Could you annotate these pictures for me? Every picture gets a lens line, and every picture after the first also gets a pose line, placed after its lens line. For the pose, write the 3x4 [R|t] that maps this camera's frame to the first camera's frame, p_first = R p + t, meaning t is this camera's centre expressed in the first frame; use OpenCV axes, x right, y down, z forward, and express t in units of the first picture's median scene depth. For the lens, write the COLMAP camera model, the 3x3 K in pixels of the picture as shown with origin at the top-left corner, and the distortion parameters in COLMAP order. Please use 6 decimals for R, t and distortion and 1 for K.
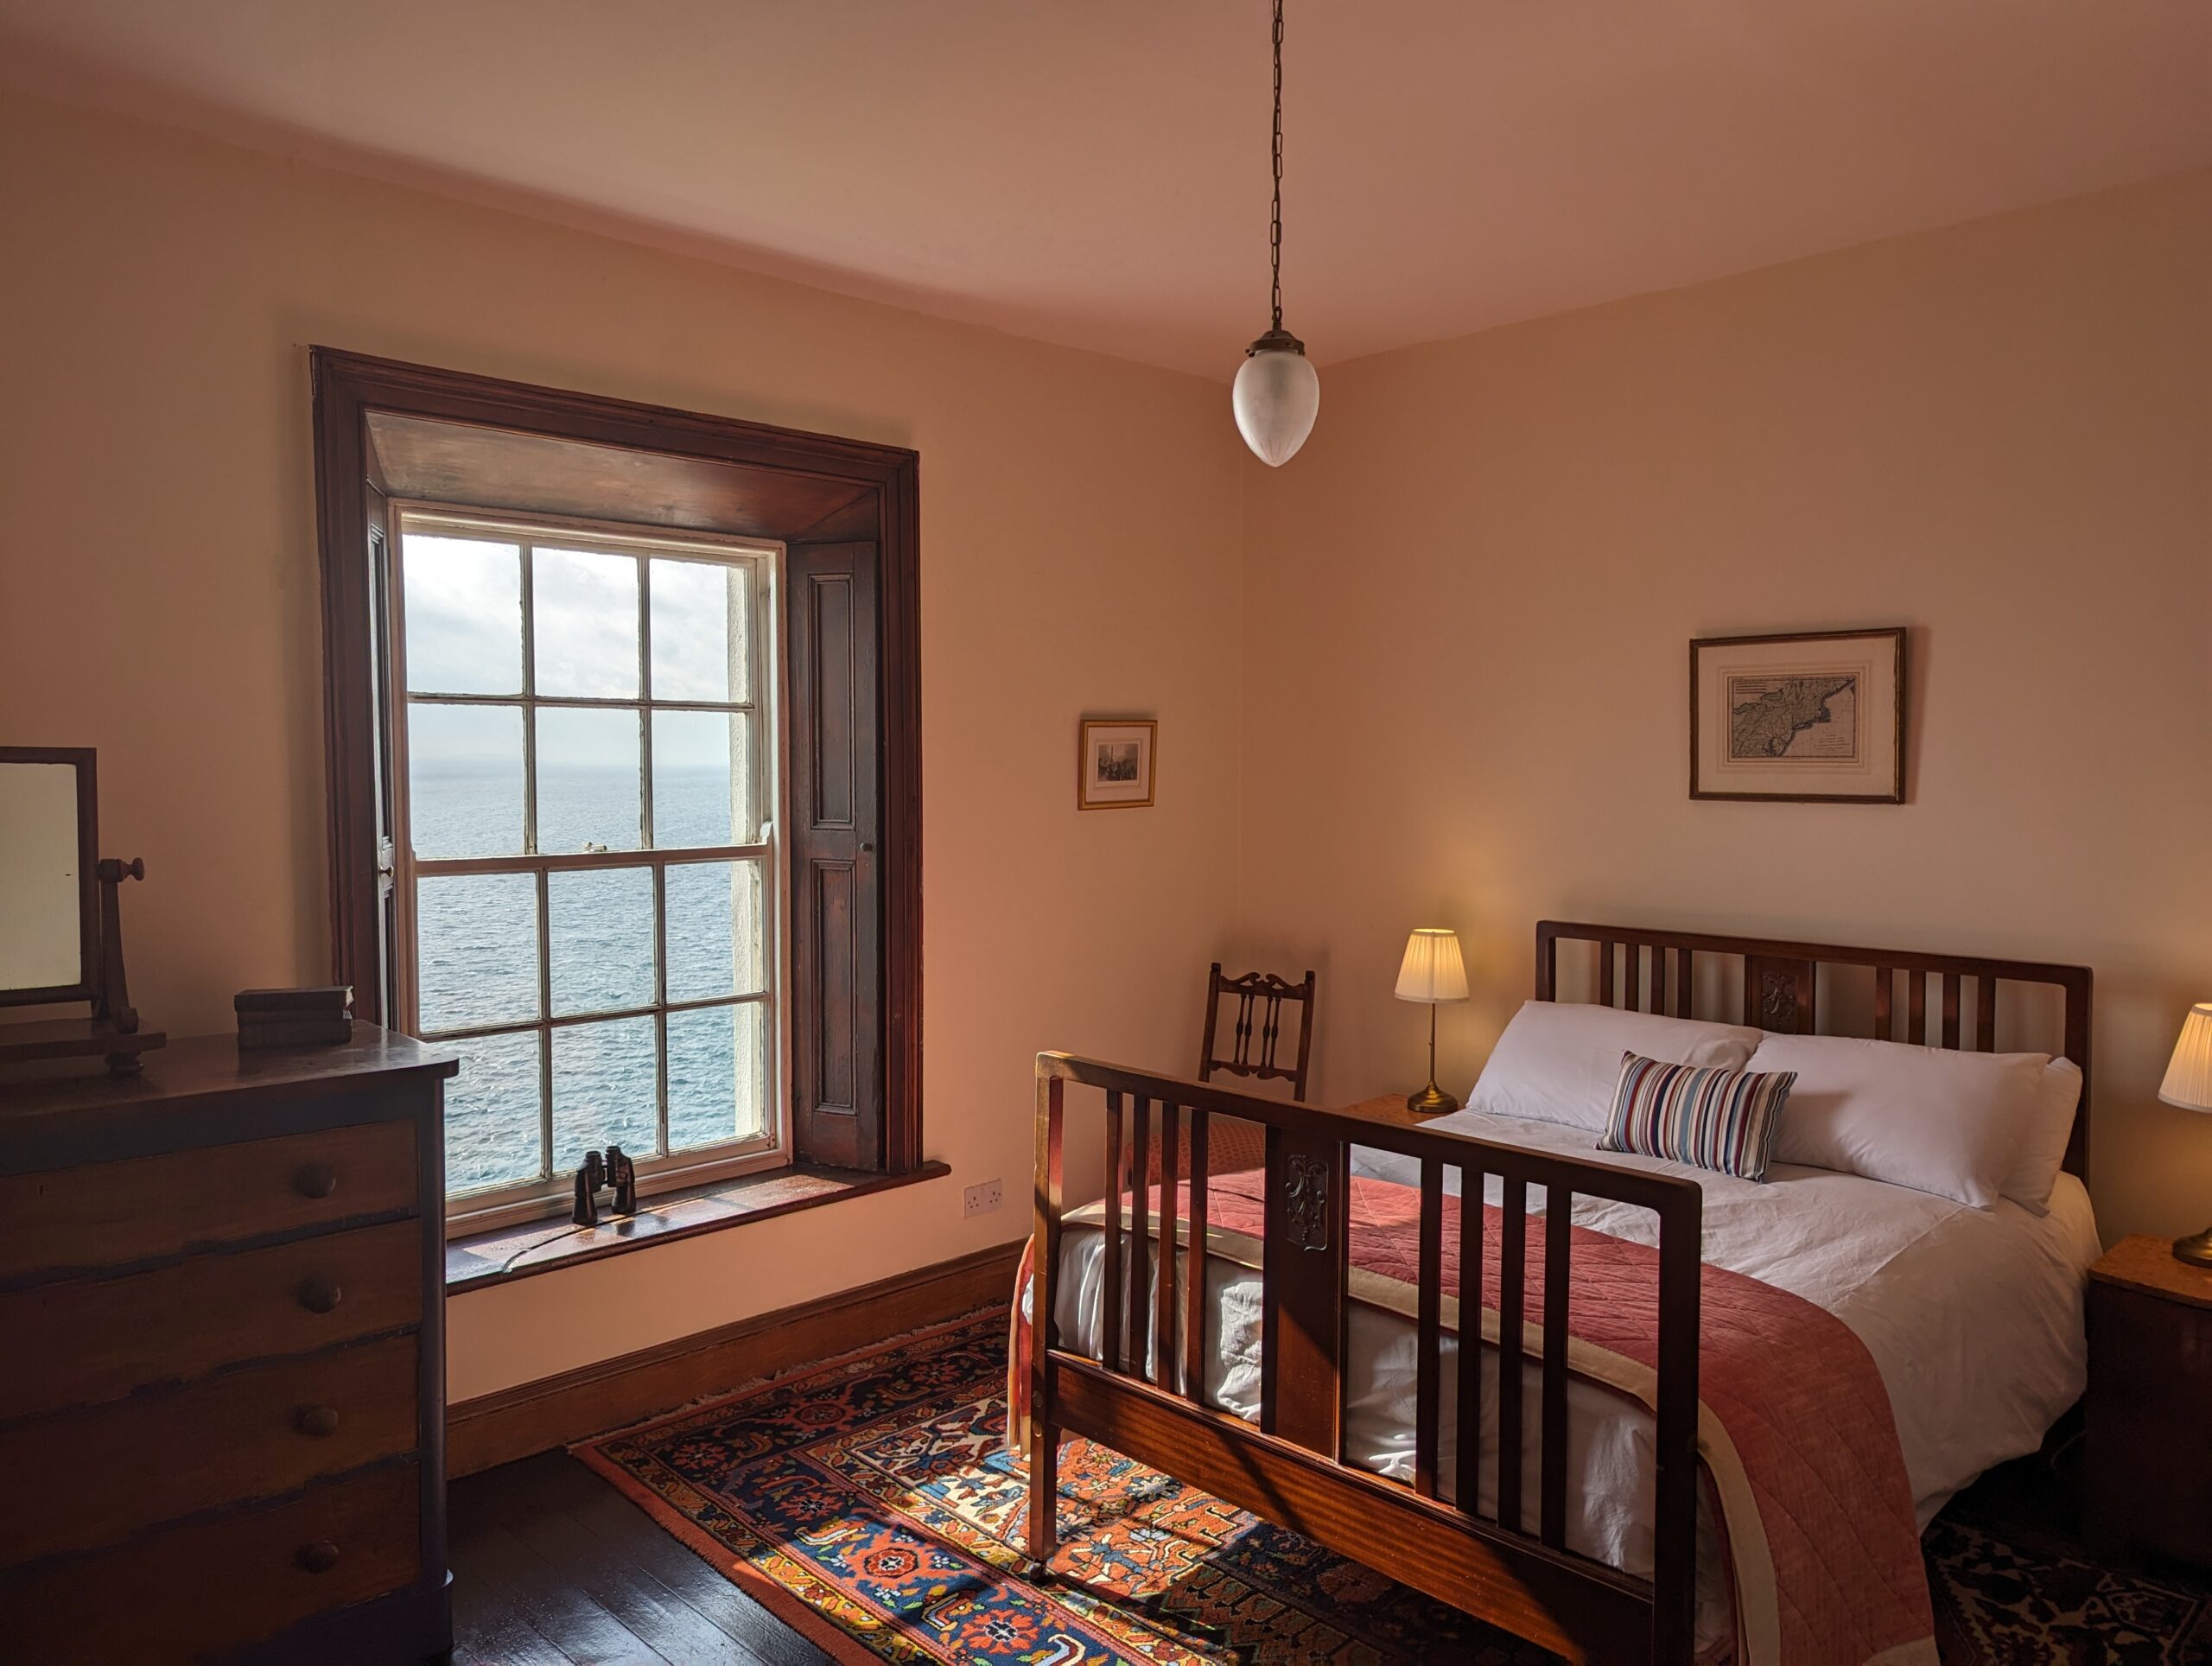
lens RADIAL K [[1568.8, 0, 1070.6], [0, 1568.8, 869.4], [0, 0, 1]] dist [0.059020, -0.038376]
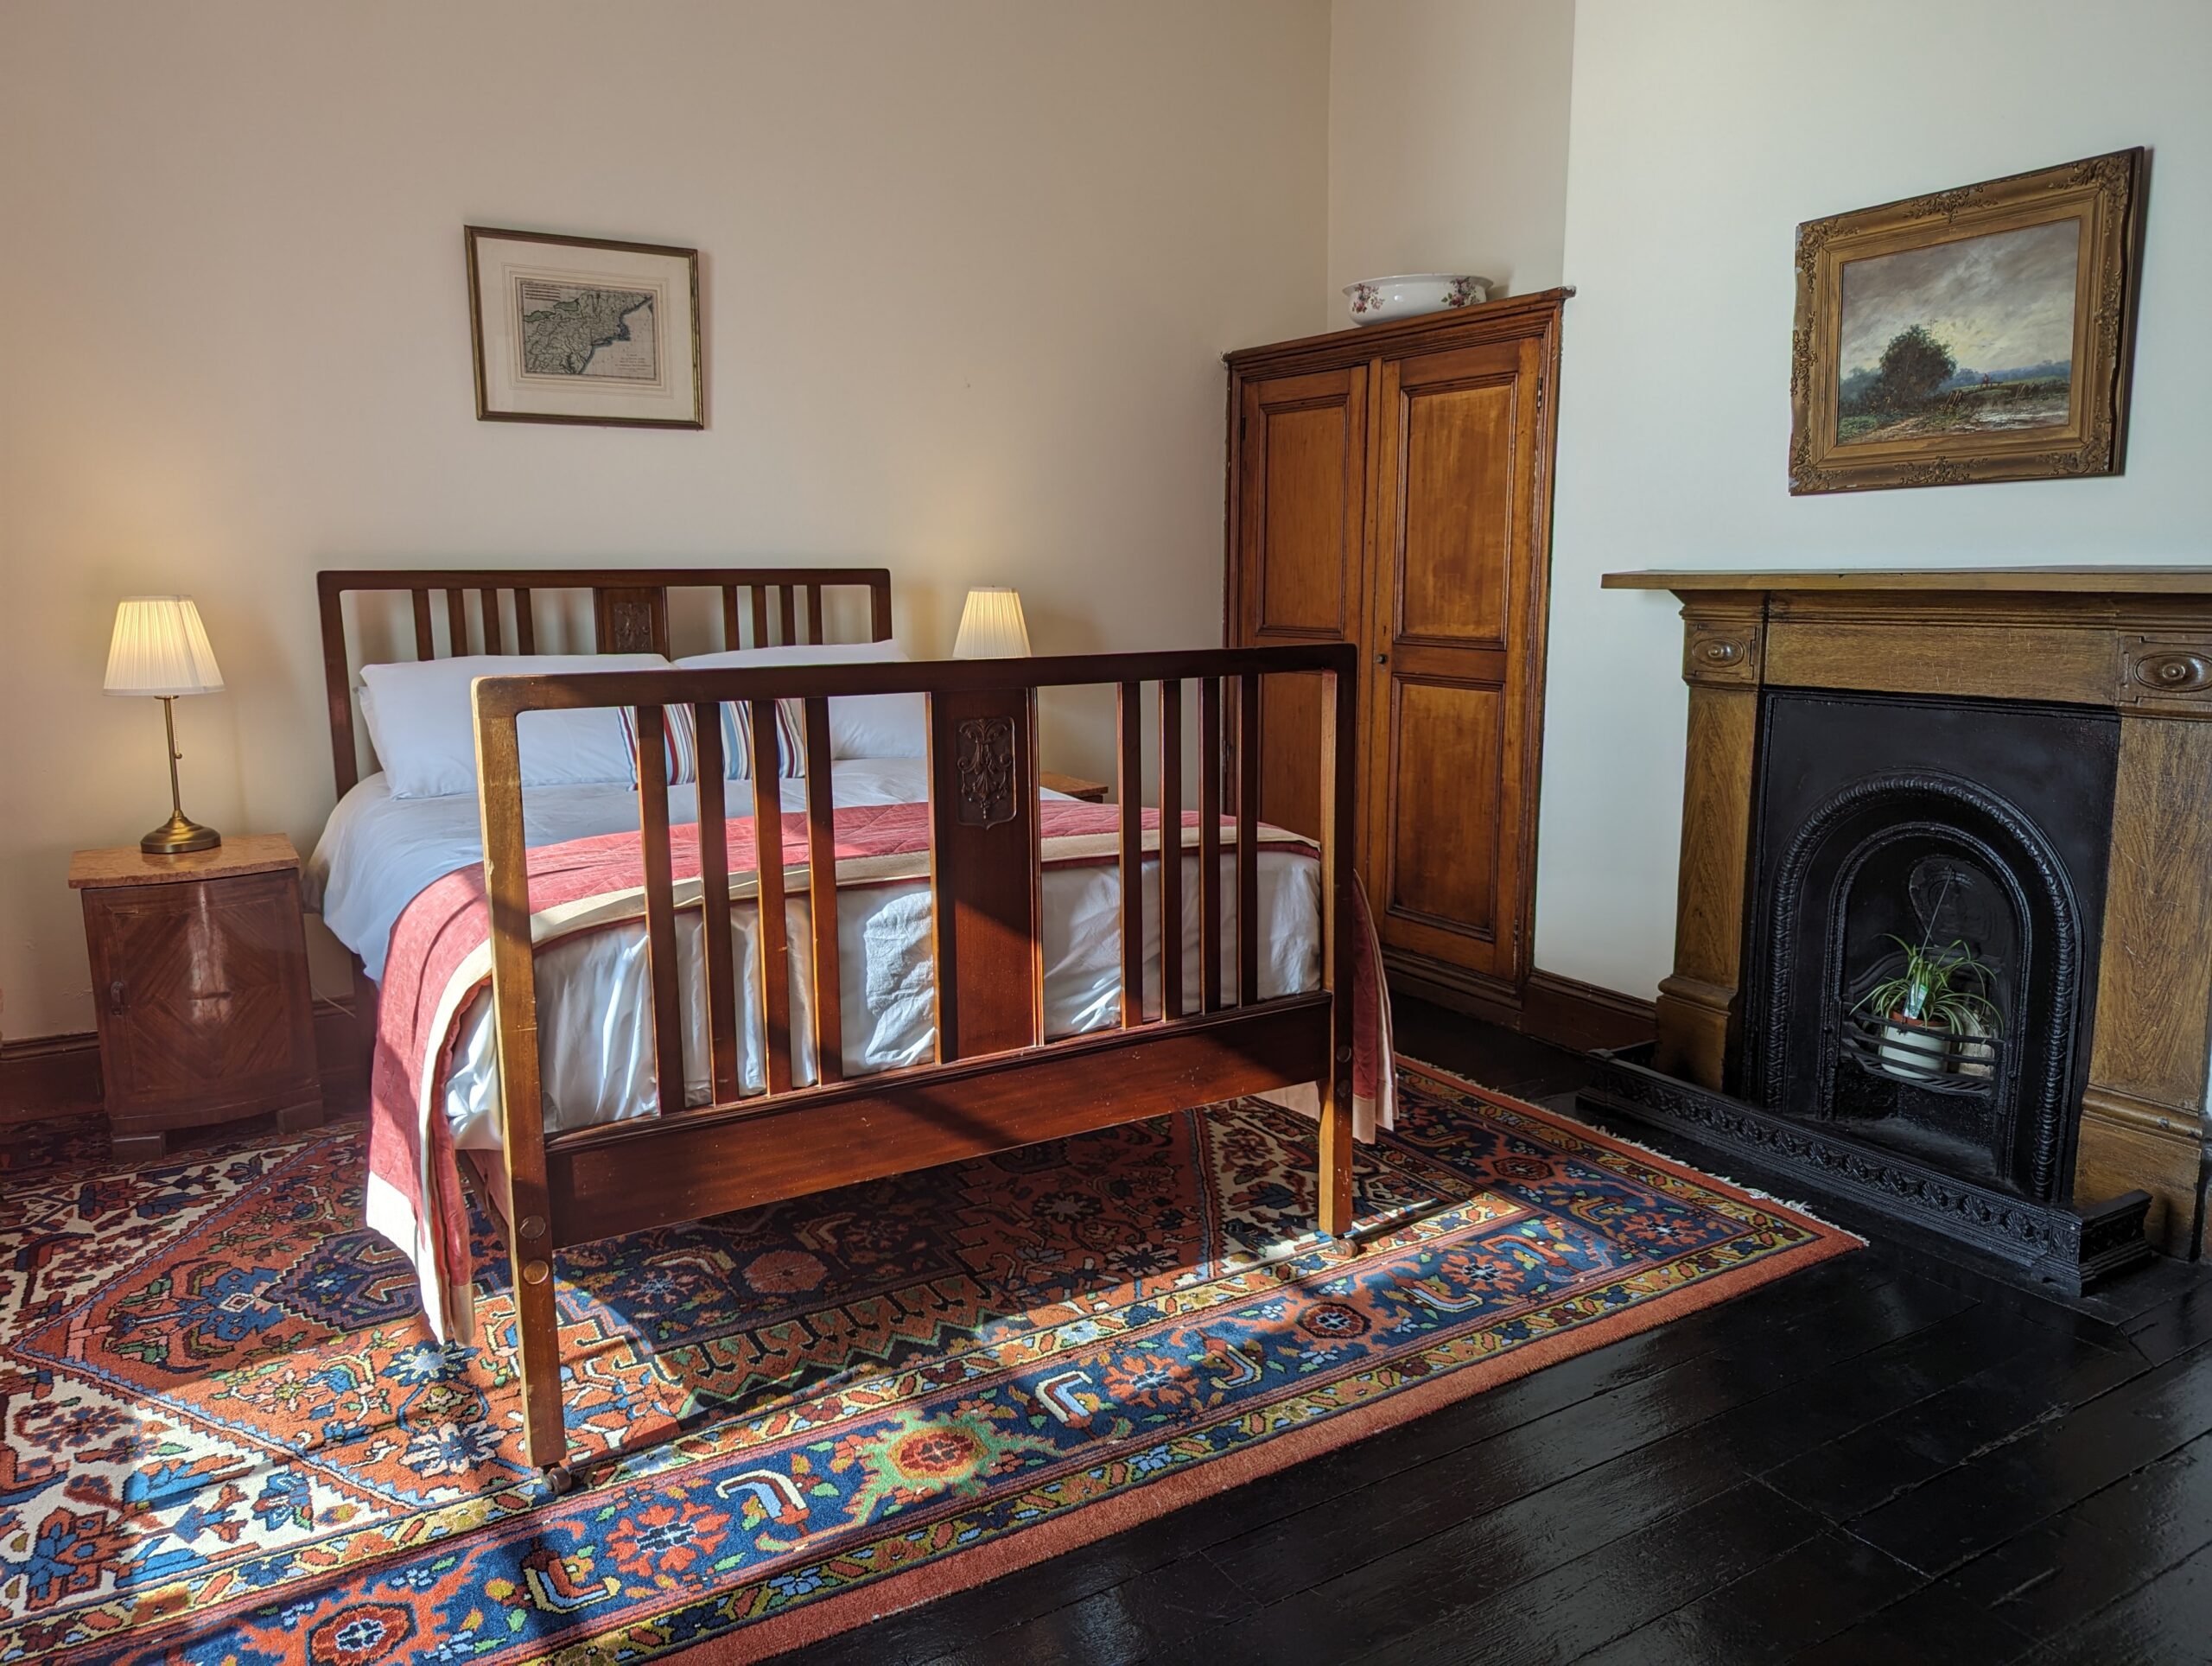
lens RADIAL K [[1568.8, 0, 1115.2], [0, 1568.8, 842.7], [0, 0, 1]] dist [0.059020, -0.038376]
pose [[0.220788, -0.169777, 0.960431, -0.738673], [0.077481, 0.984674, 0.156250, 0.136504], [-0.972239, 0.039917, 0.230558, 0.825990]]
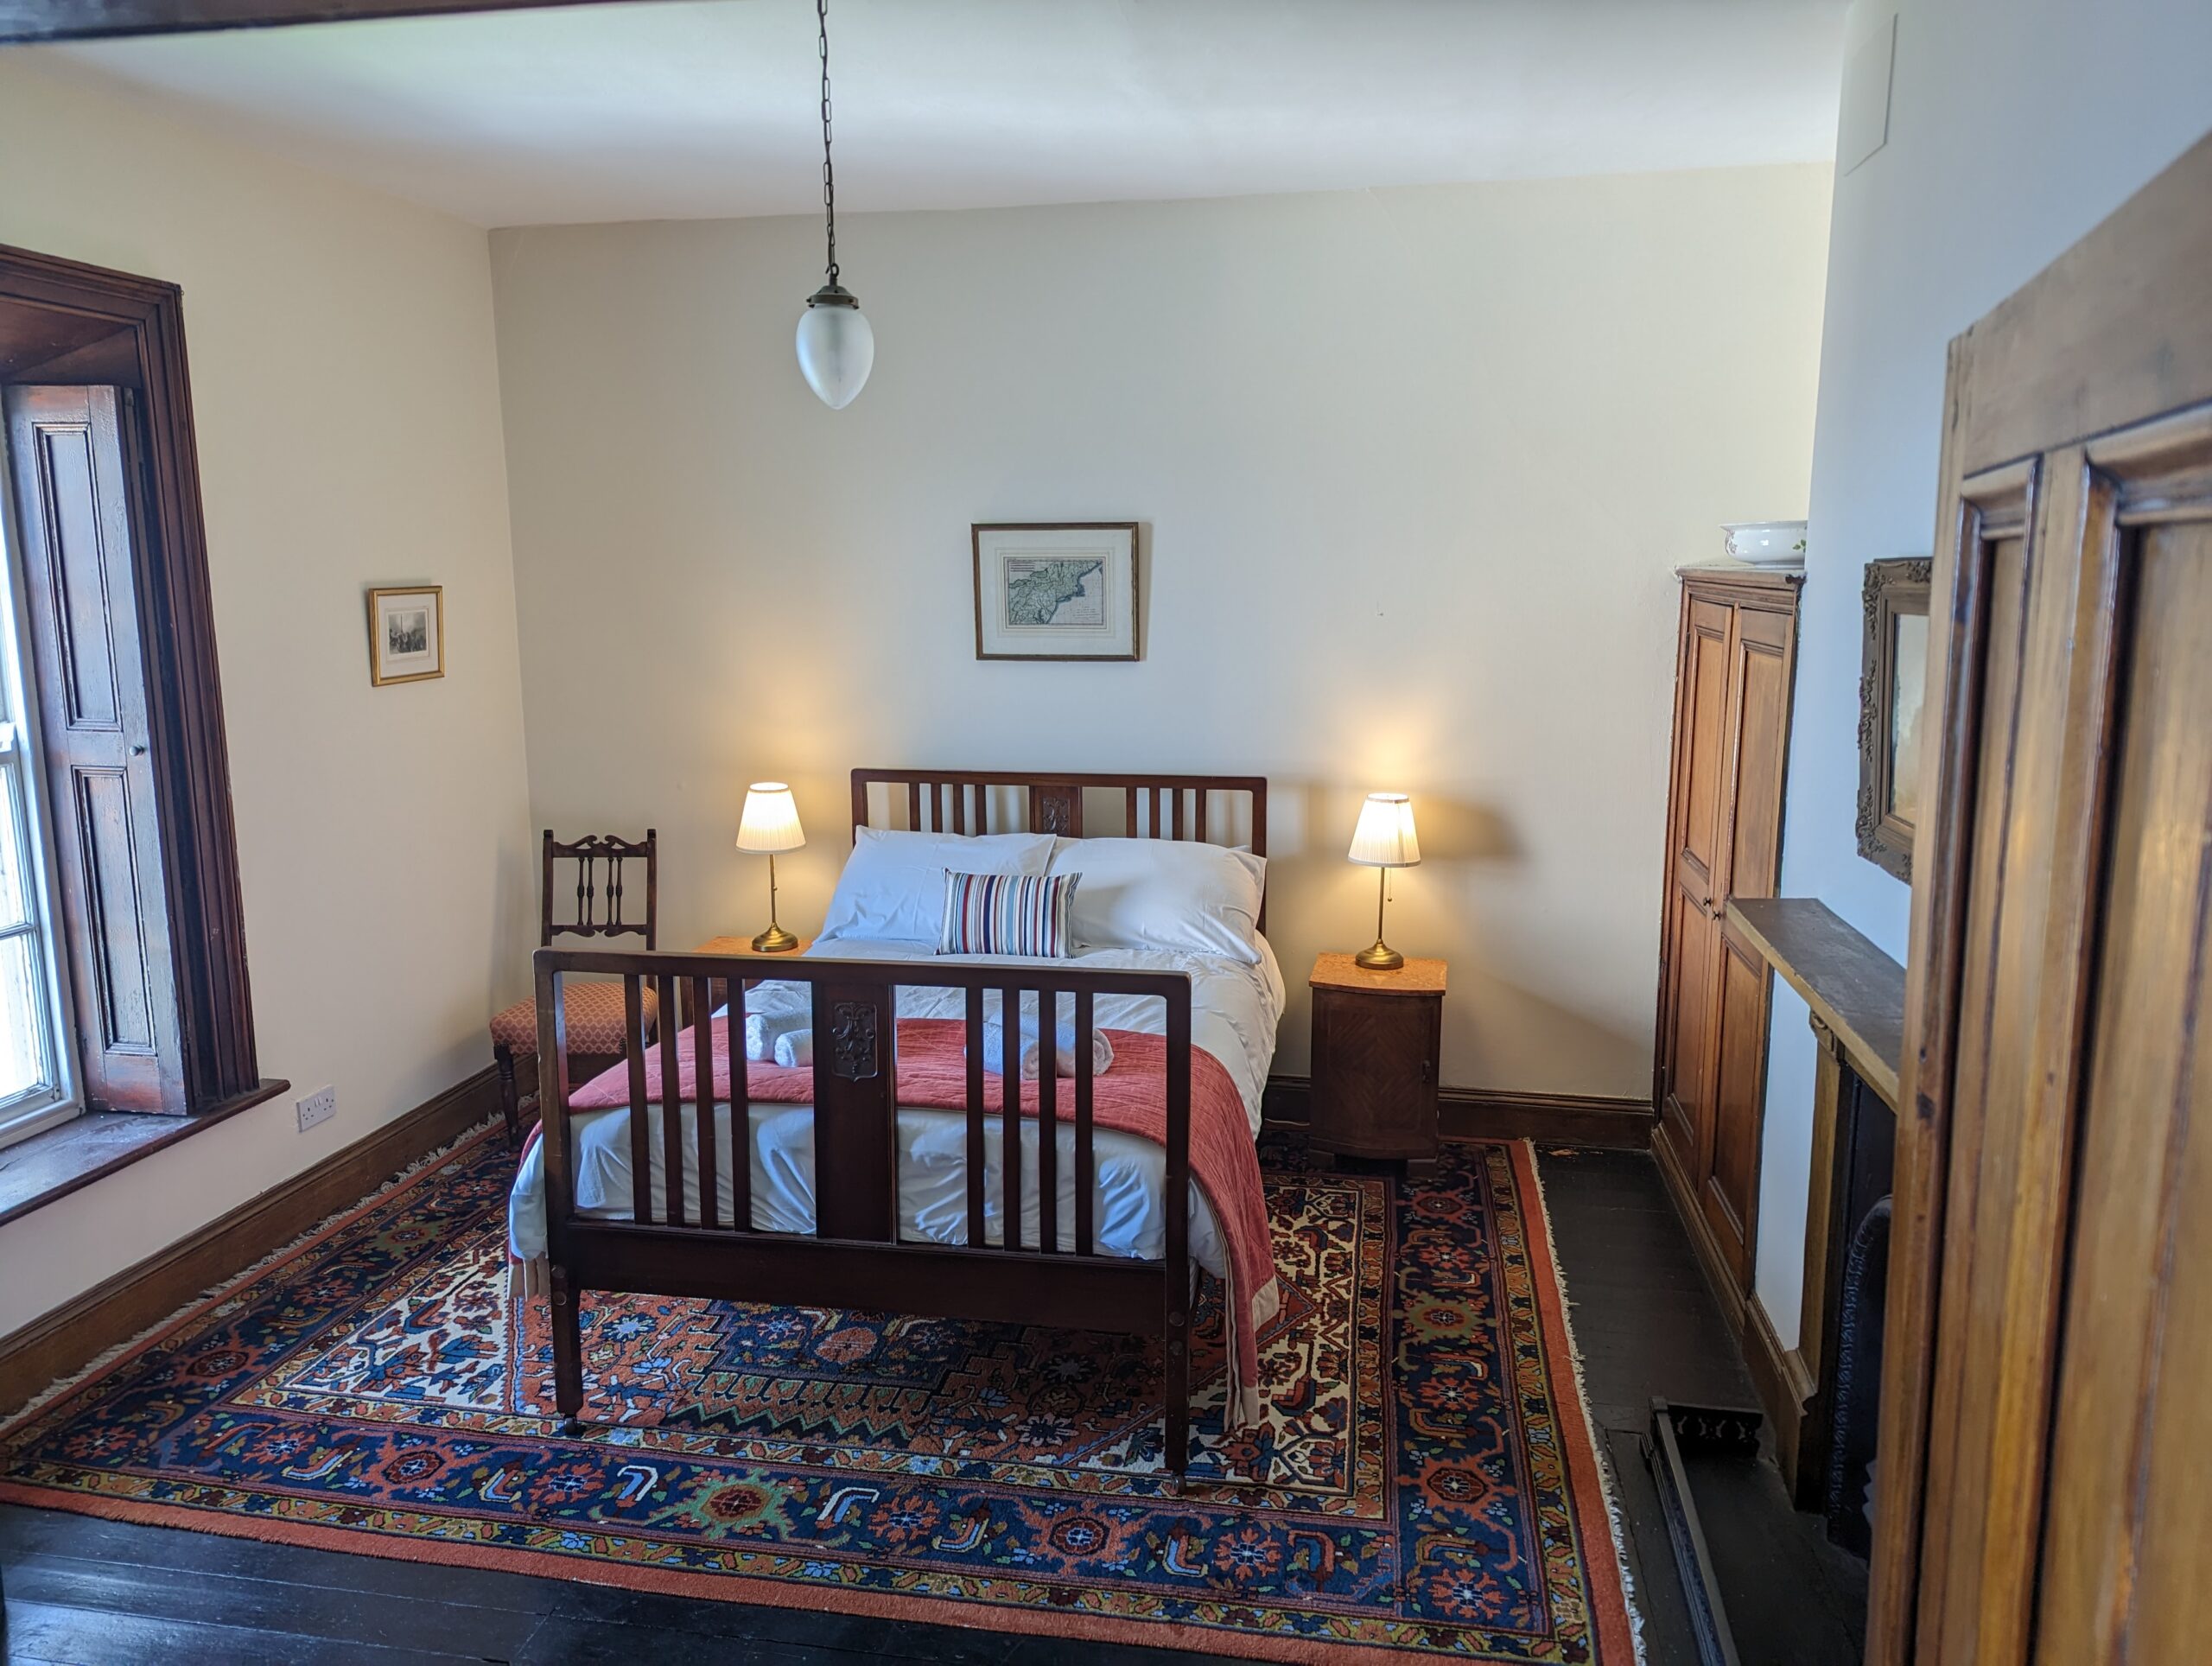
lens RADIAL K [[1568.8, 0, 1120.4], [0, 1568.8, 843.3], [0, 0, 1]] dist [0.059020, -0.038376]
pose [[0.807774, -0.101280, 0.580726, -0.403298], [0.040765, 0.992369, 0.116369, -0.069885], [-0.588081, -0.070326, 0.805739, -0.059990]]
